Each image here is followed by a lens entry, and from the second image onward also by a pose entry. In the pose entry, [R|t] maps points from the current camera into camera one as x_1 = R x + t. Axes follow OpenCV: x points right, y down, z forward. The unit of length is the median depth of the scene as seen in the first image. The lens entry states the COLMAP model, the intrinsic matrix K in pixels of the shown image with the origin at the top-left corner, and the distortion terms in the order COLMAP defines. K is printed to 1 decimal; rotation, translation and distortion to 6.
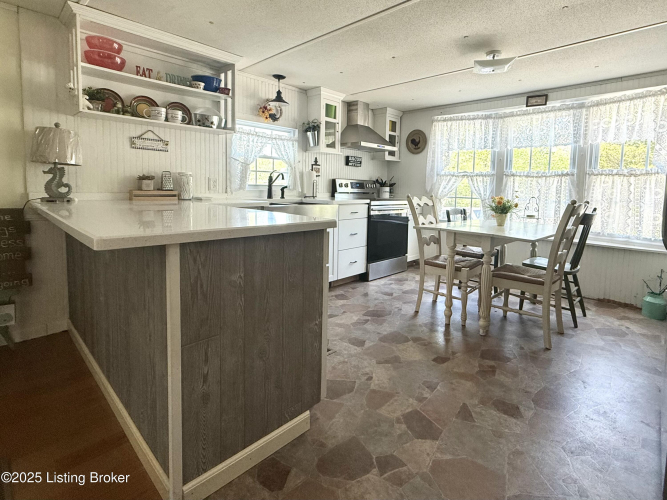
lens RADIAL K [[341.1, 0, 357.5], [0, 341.1, 210.0], [0, 0, 1]] dist [0.000022, -0.000221]
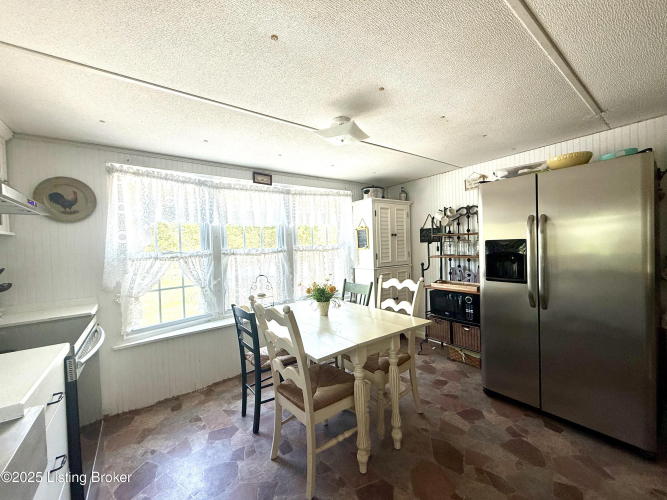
lens RADIAL K [[265.0, 0, 332.0], [0, 265.0, 250.1], [0, 0, 1]] dist [0.000239, -0.000005]
pose [[0.187495, -0.048187, 0.981083, -0.194385], [0.110346, 0.993507, 0.027709, -0.108680], [-0.976048, 0.103063, 0.191594, 0.647453]]
